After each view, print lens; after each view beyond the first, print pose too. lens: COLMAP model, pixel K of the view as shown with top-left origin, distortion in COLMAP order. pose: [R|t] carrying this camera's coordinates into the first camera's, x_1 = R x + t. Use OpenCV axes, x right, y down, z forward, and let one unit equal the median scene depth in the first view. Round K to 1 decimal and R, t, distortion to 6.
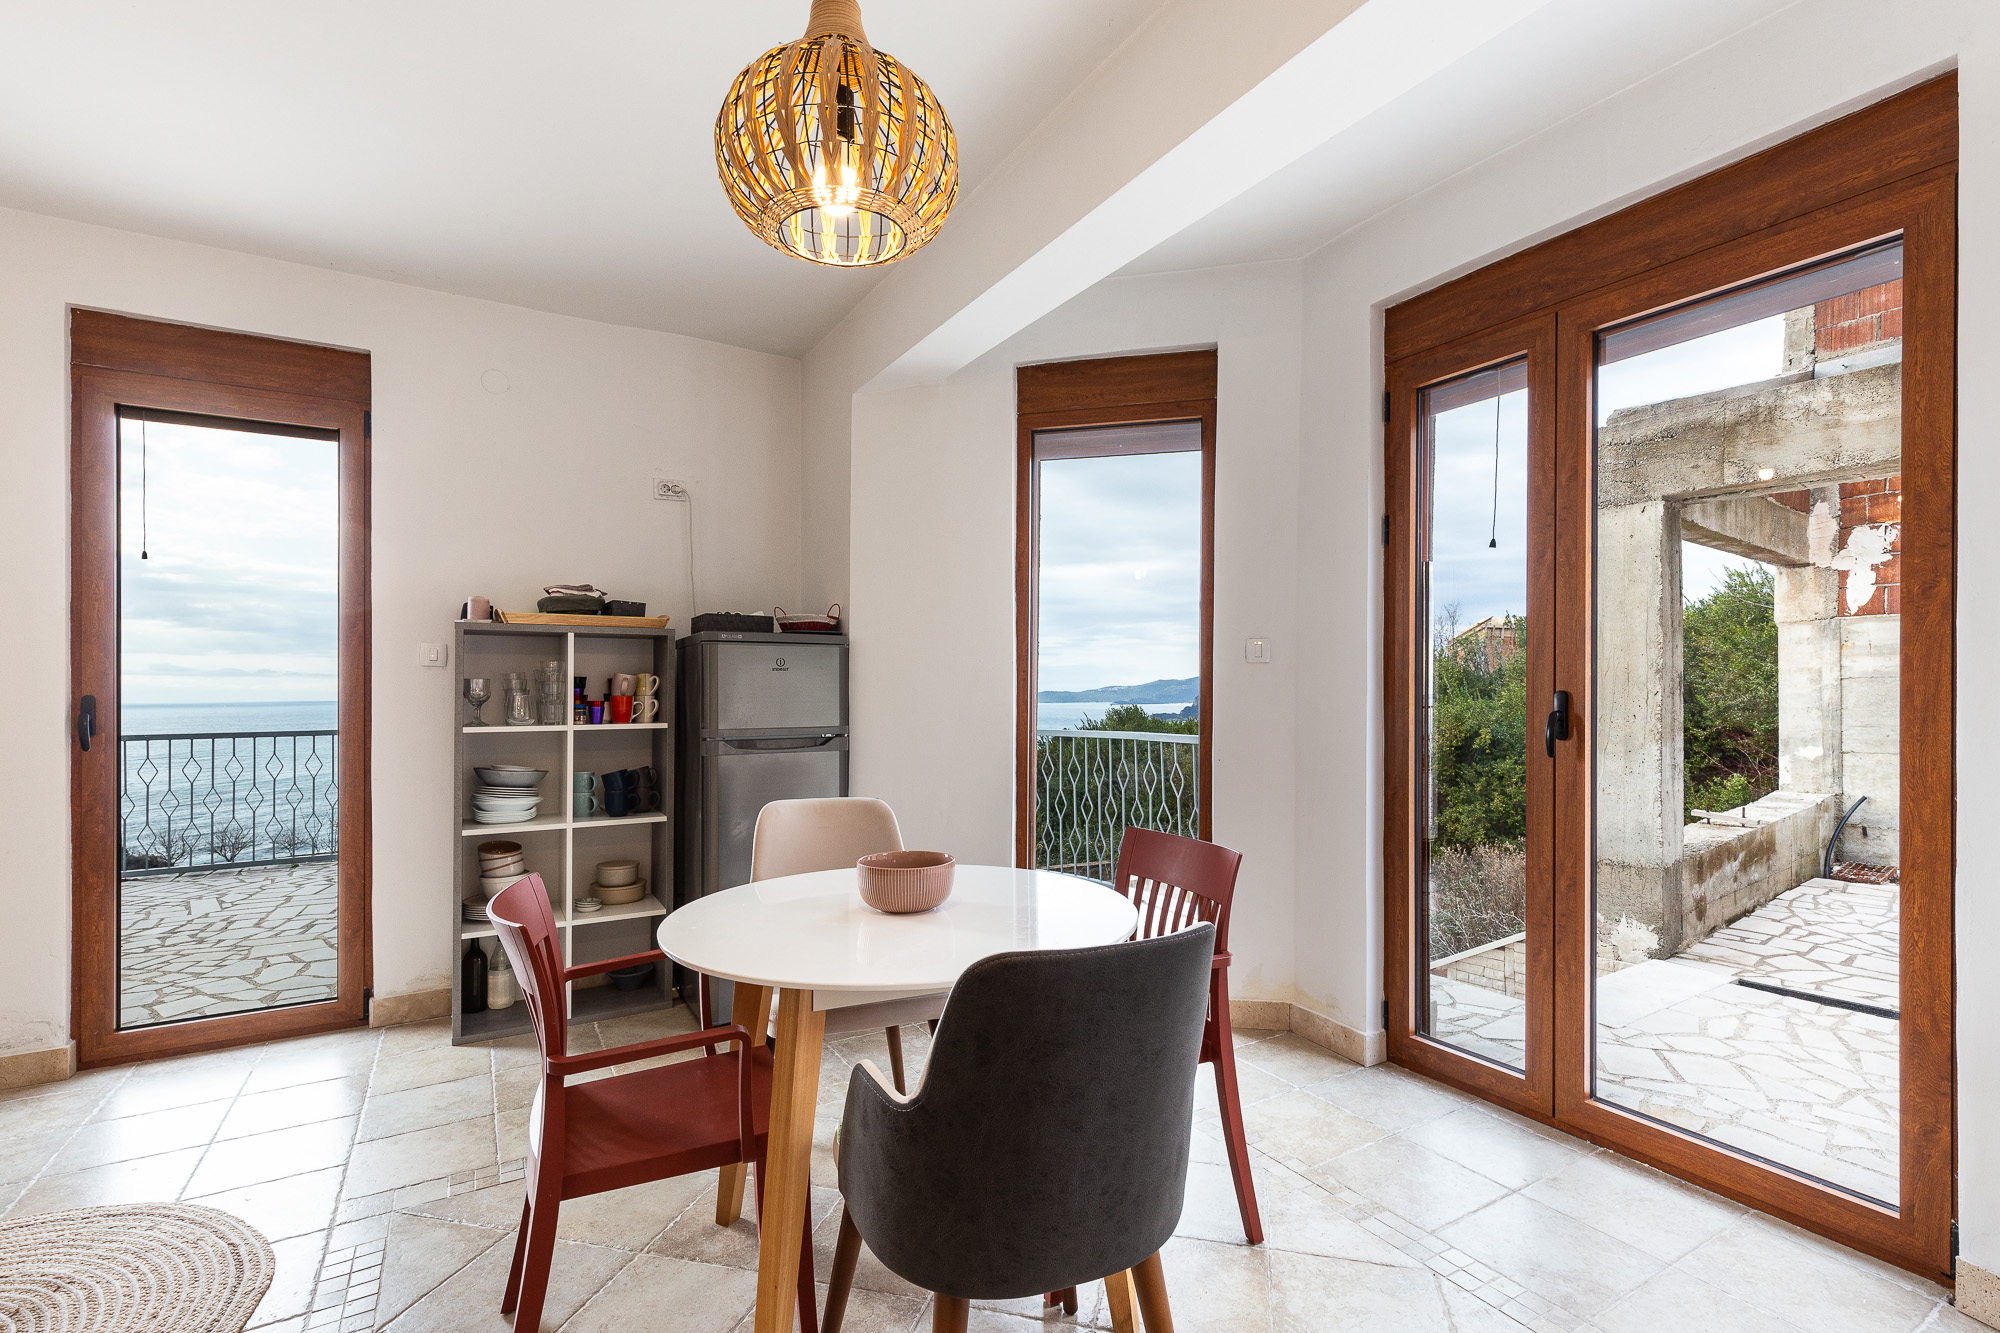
lens RADIAL K [[903.6, 0, 1011.3], [0, 903.6, 690.5], [0, 0, 1]] dist [0.009044, -0.001856]
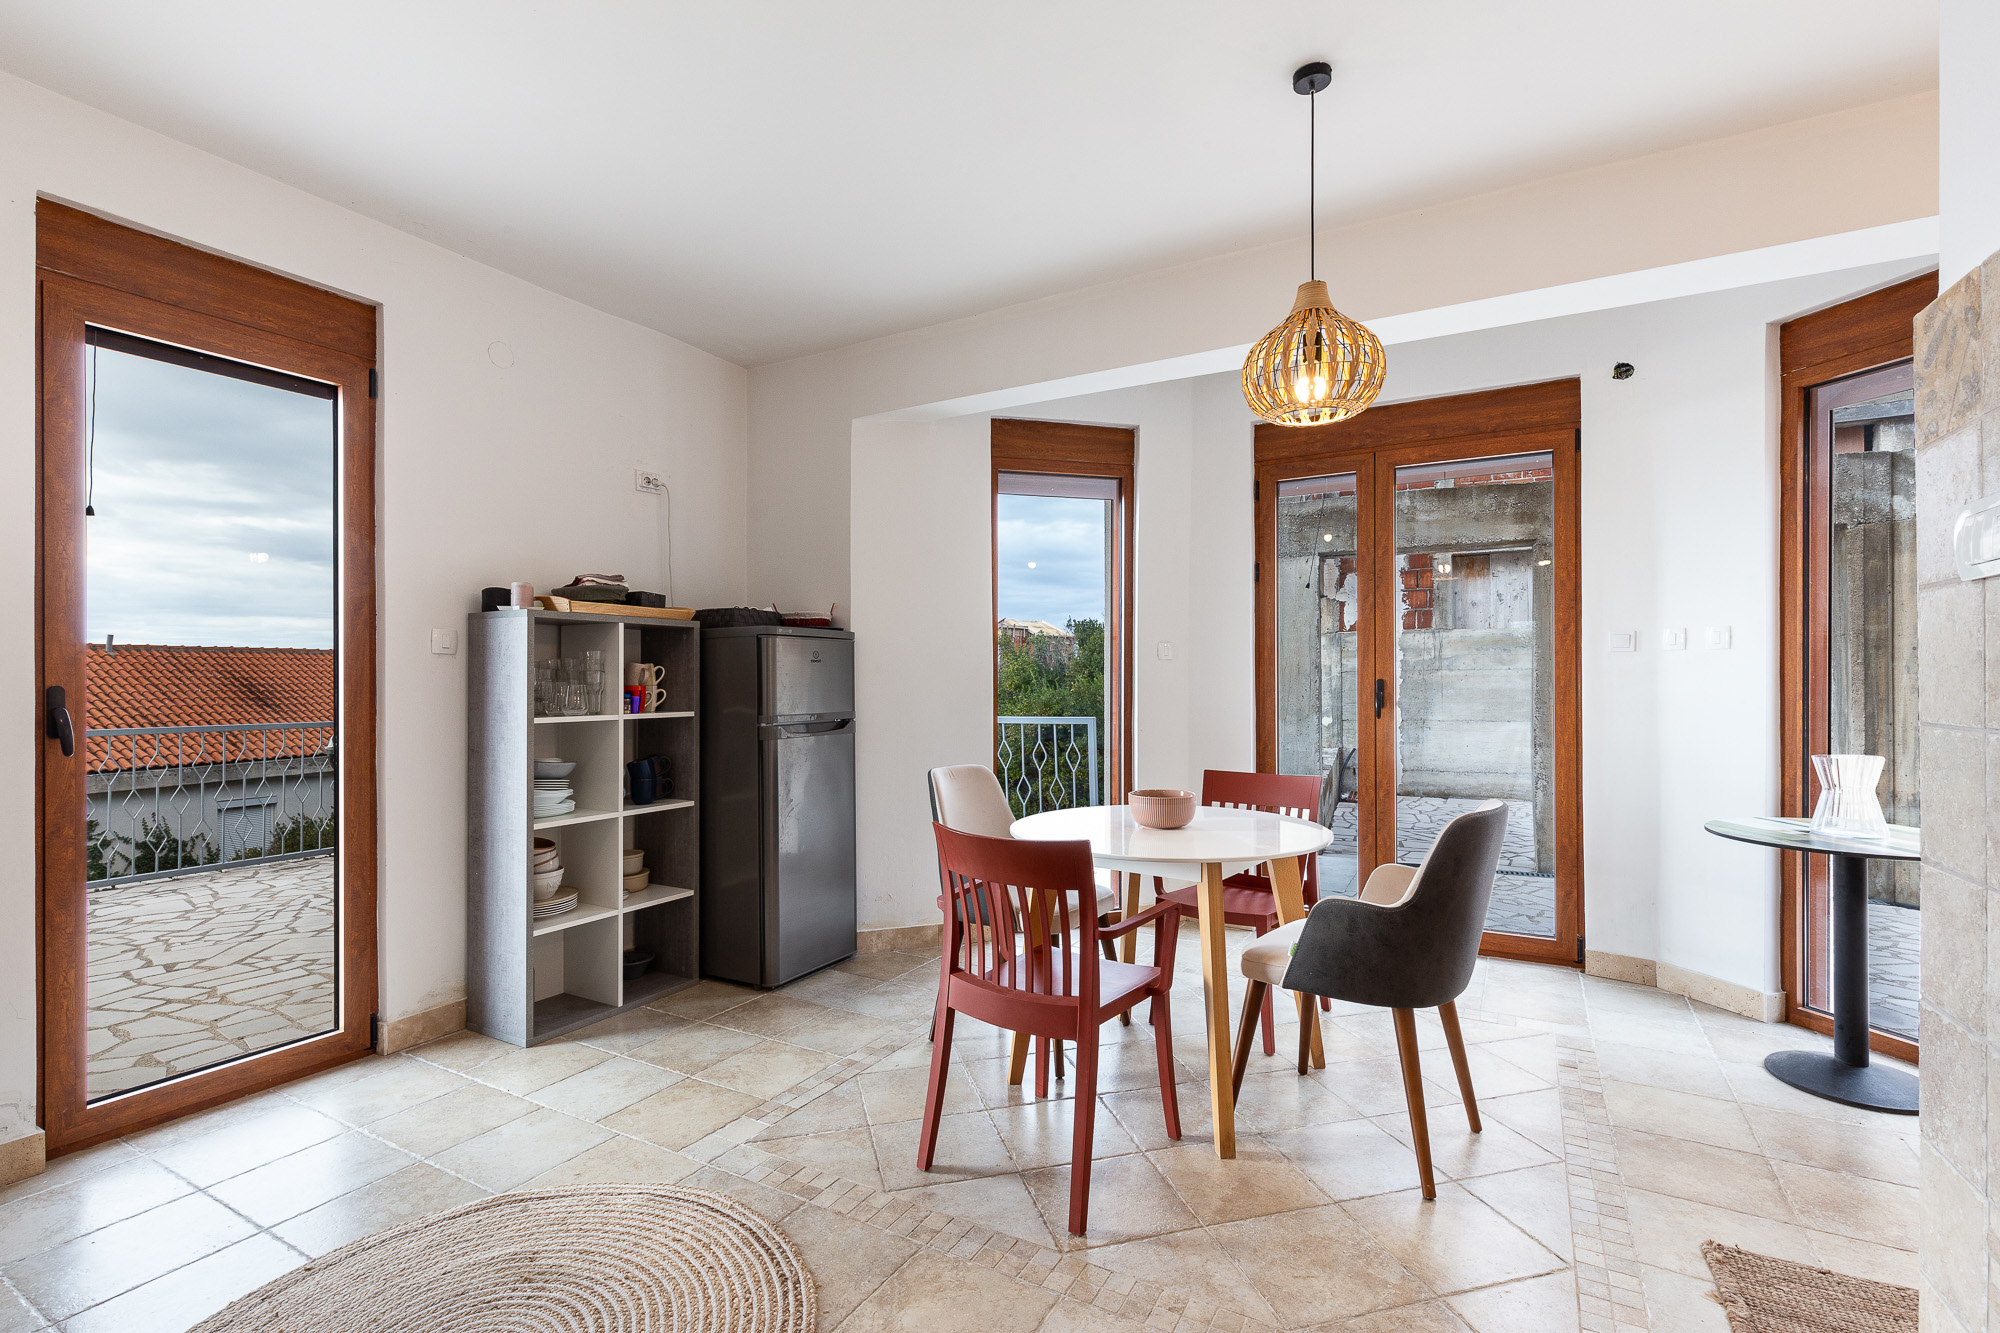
lens RADIAL K [[903.6, 0, 1004.6], [0, 903.6, 676.9], [0, 0, 1]] dist [0.009044, -0.001856]
pose [[0.871456, 0.000488, 0.490473, -0.611914], [0.002789, 0.999978, -0.005951, 0.003501], [-0.490466, 0.006554, 0.871436, -0.087874]]
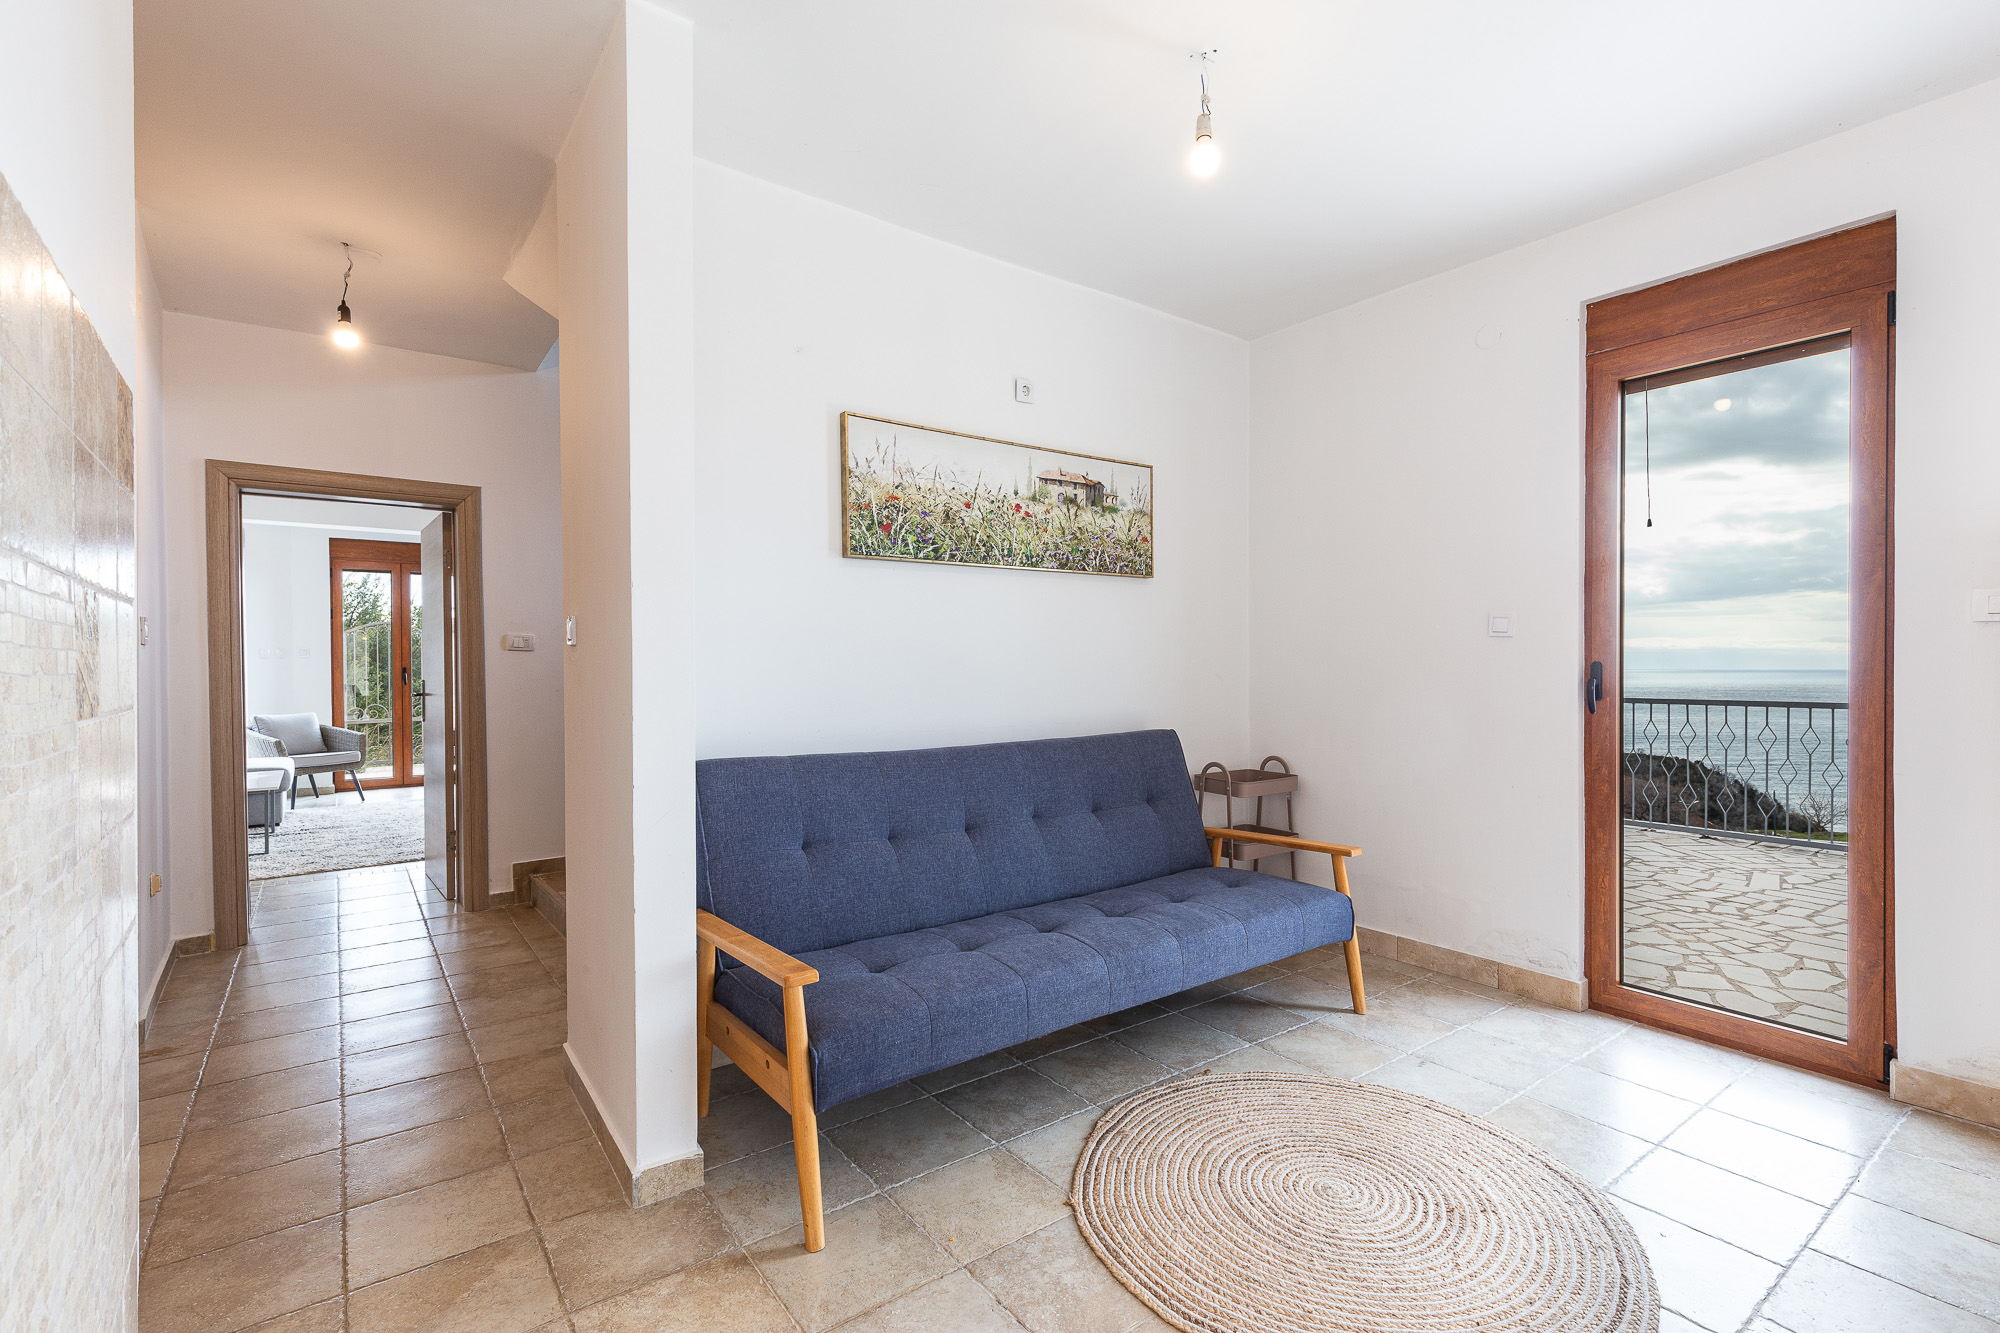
lens RADIAL K [[903.6, 0, 1015.3], [0, 903.6, 662.8], [0, 0, 1]] dist [0.009044, -0.001856]
pose [[0.100370, 0.005347, -0.994936, -0.019515], [0.000683, 0.999985, 0.005443, 0.000433], [0.994950, -0.001226, 0.100365, 0.190330]]
